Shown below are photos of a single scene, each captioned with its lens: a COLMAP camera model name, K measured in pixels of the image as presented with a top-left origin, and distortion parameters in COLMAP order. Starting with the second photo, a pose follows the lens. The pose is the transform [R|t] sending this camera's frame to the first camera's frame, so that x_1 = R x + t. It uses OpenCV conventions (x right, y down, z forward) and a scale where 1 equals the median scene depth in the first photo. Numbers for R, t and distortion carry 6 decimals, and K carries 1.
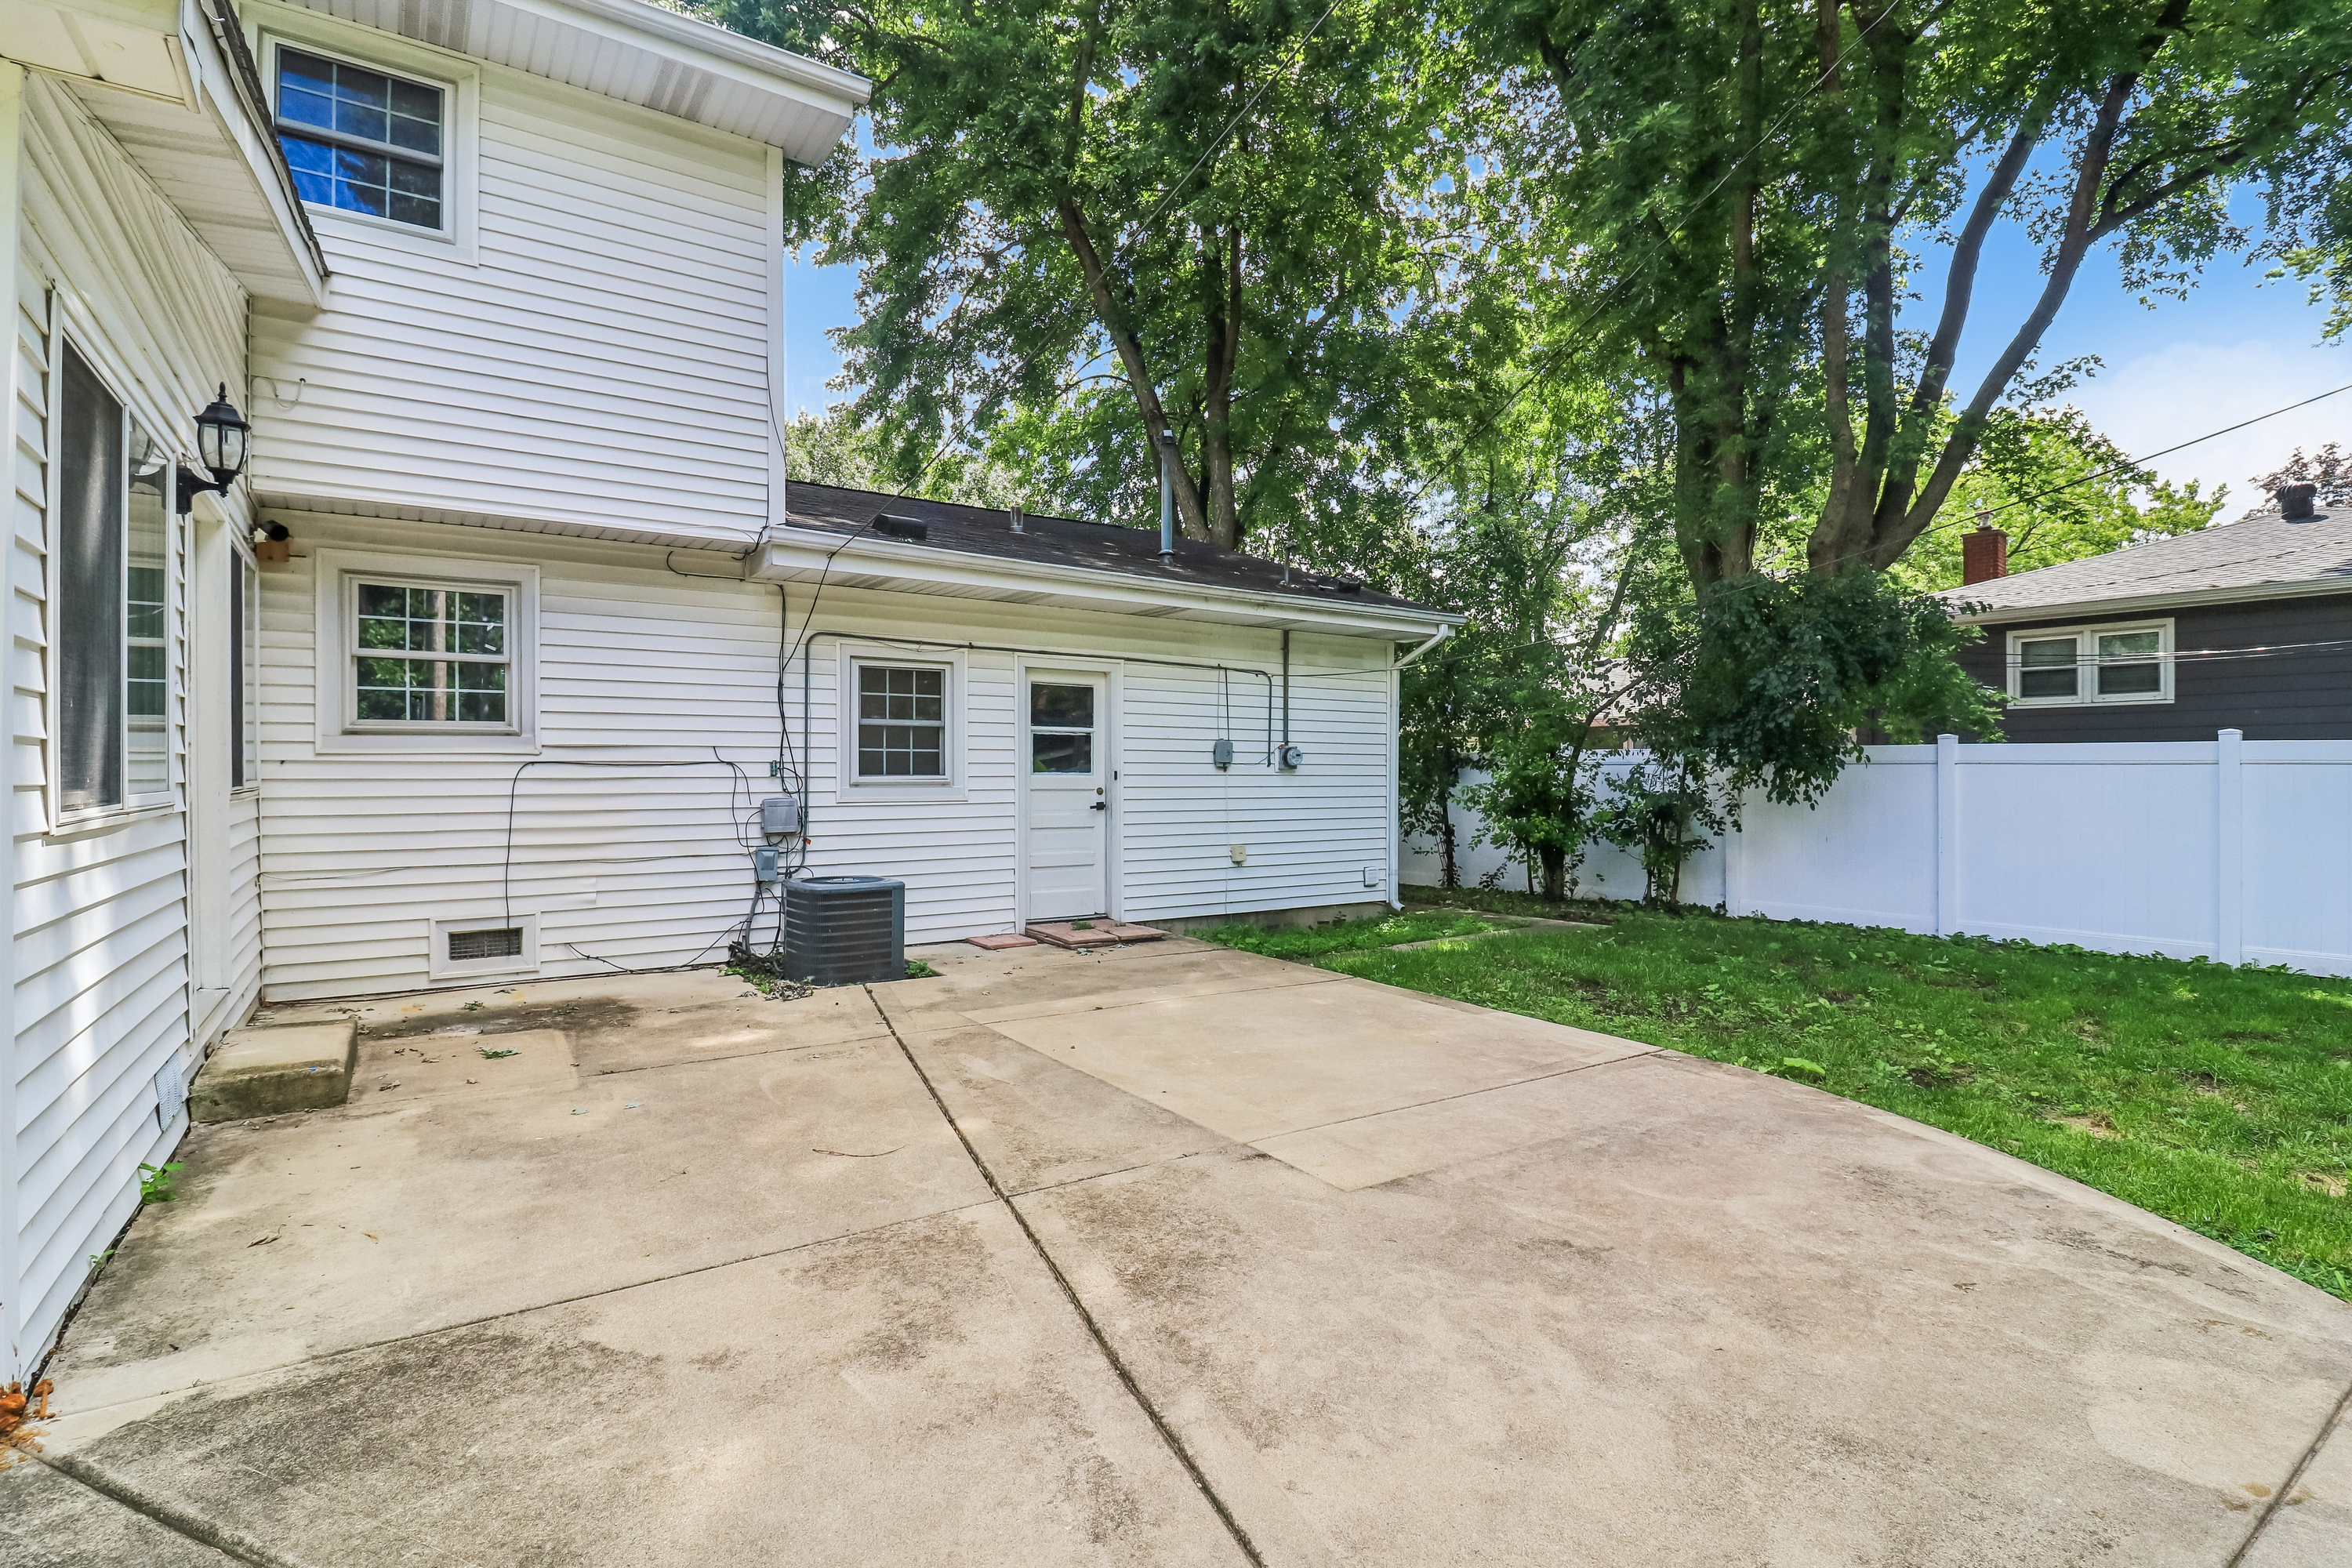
lens RADIAL K [[1118.4, 0, 1136.5], [0, 1118.4, 779.4], [0, 0, 1]] dist [-0.003305, -0.000408]
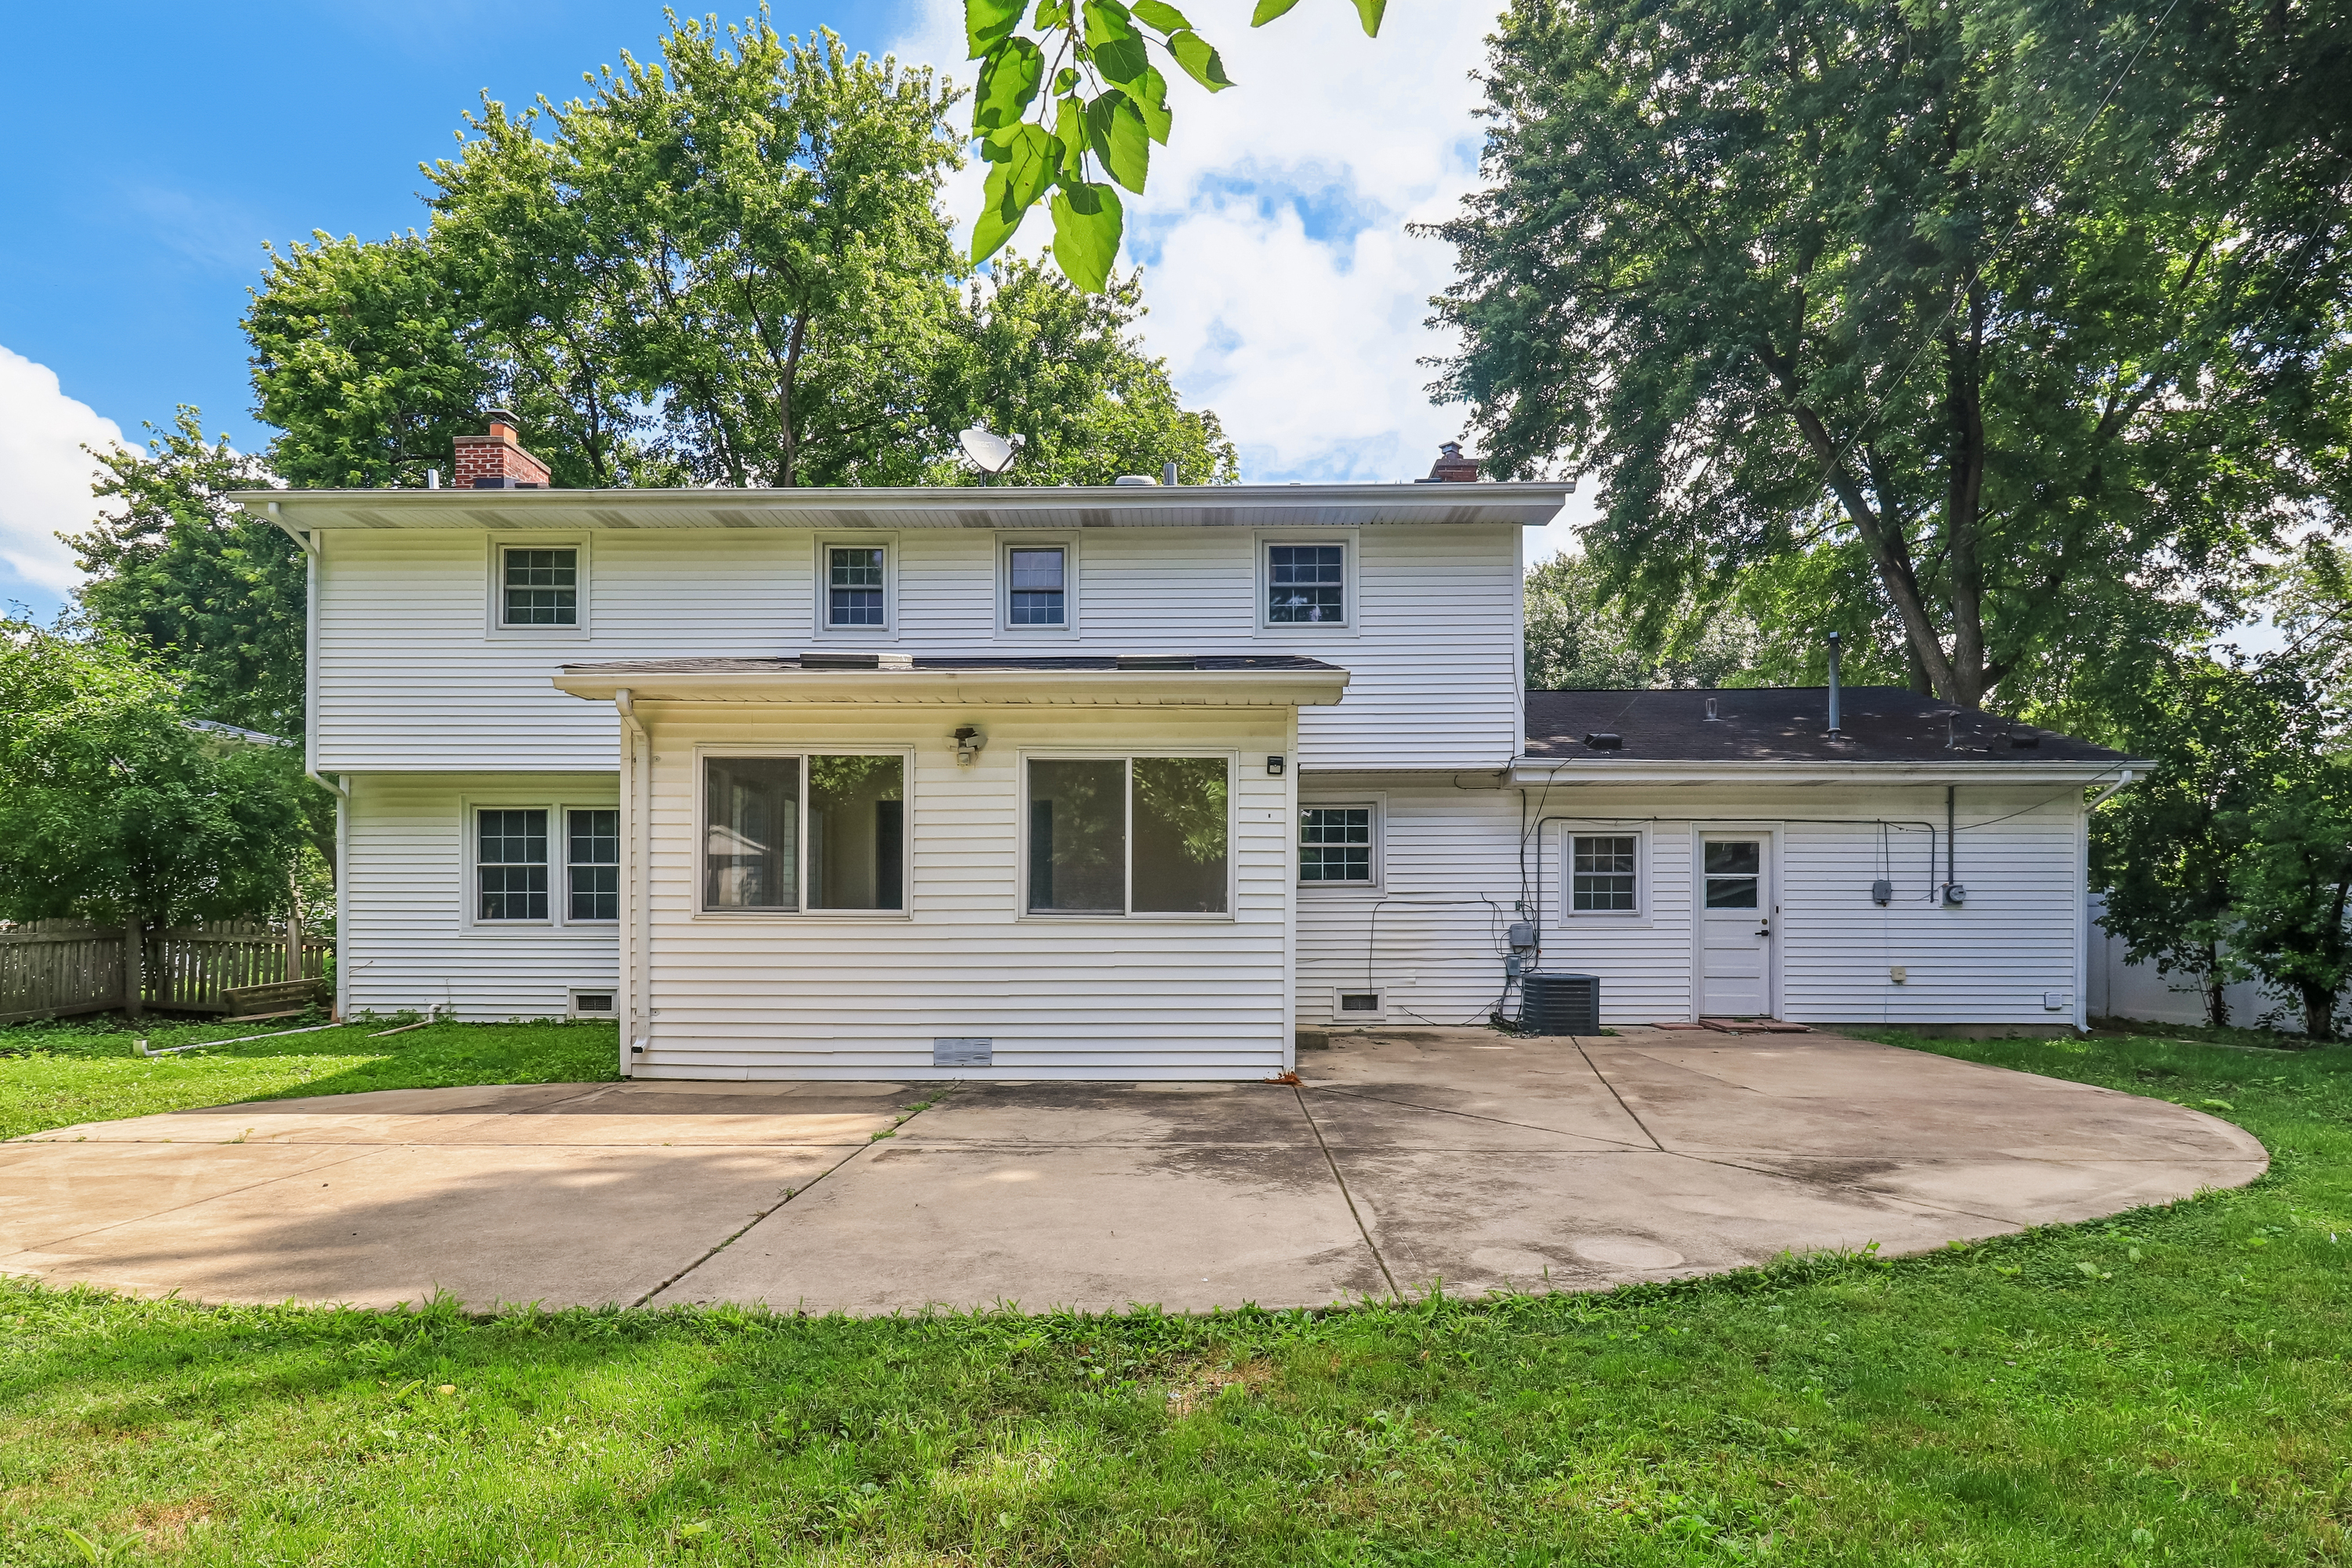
lens RADIAL K [[1177.0, 0, 1178.6], [0, 1177.0, 917.4], [0, 0, 1]] dist [-0.002219, -0.001187]
pose [[0.820985, -0.000524, -0.570949, 0.200589], [-0.002260, 0.999989, -0.004167, 0.013313], [0.570945, 0.004712, 0.820975, -0.554332]]
